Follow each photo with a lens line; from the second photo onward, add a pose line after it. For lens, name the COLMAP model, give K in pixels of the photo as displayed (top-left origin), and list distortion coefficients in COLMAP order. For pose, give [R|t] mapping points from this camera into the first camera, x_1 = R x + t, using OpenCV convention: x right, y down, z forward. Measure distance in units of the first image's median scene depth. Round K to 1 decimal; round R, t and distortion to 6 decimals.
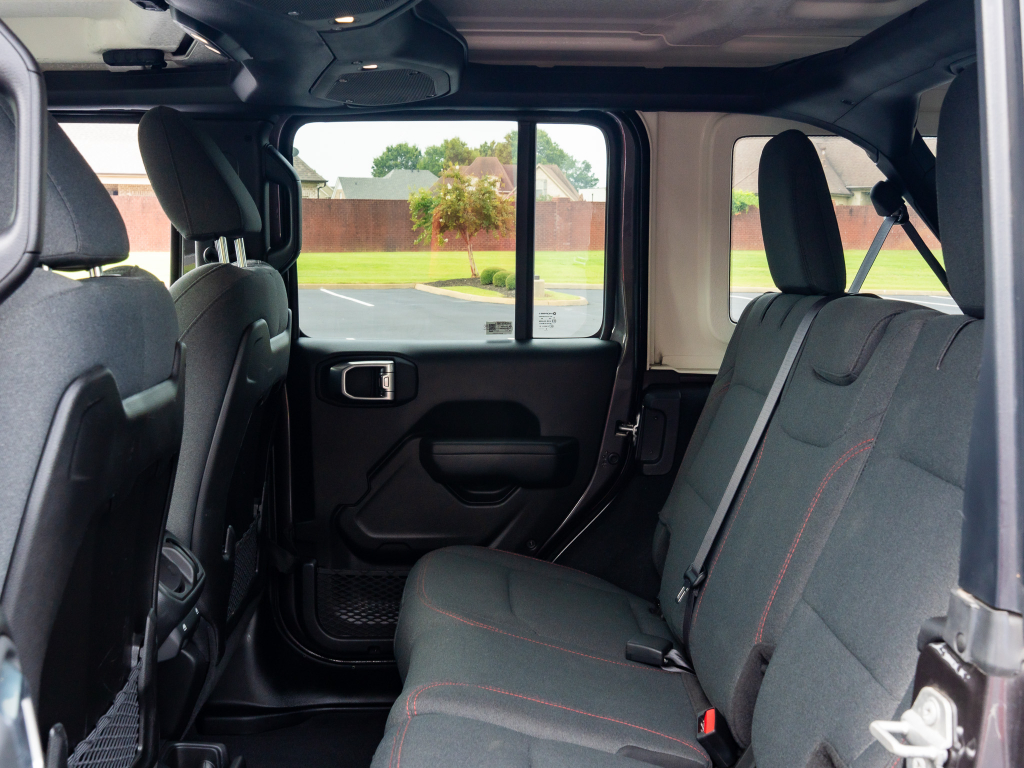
lens RADIAL K [[1212.9, 0, 503.9], [0, 1212.9, 383.2], [0, 0, 1]] dist [-0.003644, 0.000000]
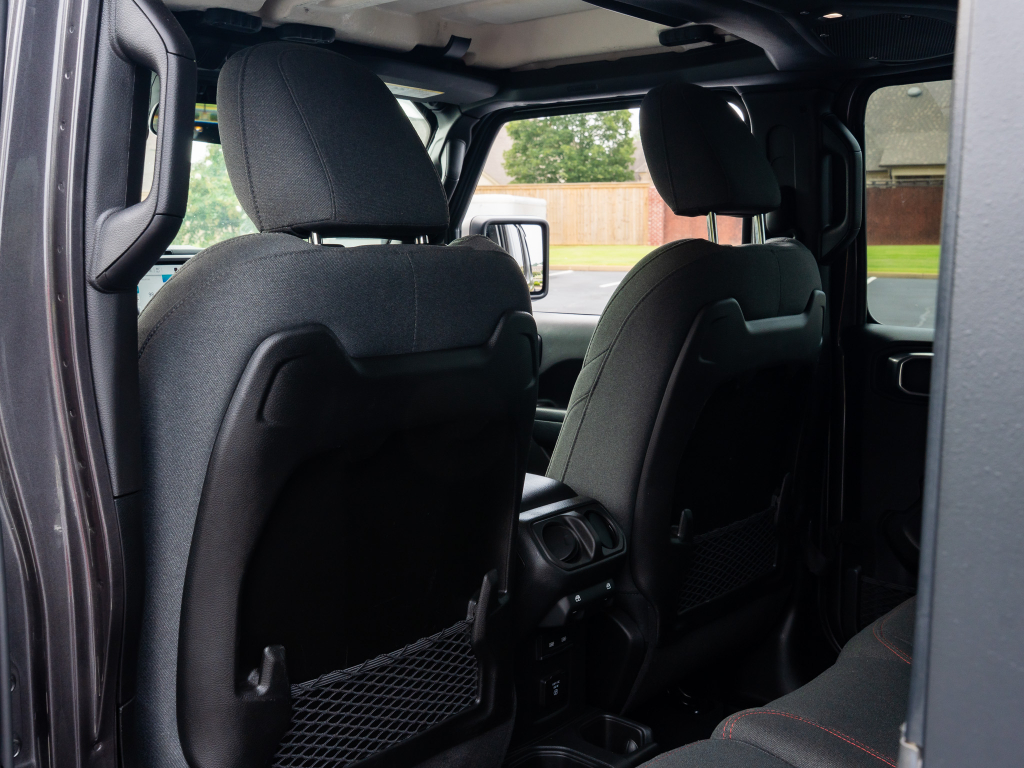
lens RADIAL K [[1212.9, 0, 512.7], [0, 1212.9, 383.9], [0, 0, 1]] dist [-0.003644, 0.000000]
pose [[0.767222, 0.075298, -0.636947, 0.298024], [-0.070025, 0.996982, 0.033513, -0.005592], [0.637548, 0.018890, 0.770179, 0.172114]]
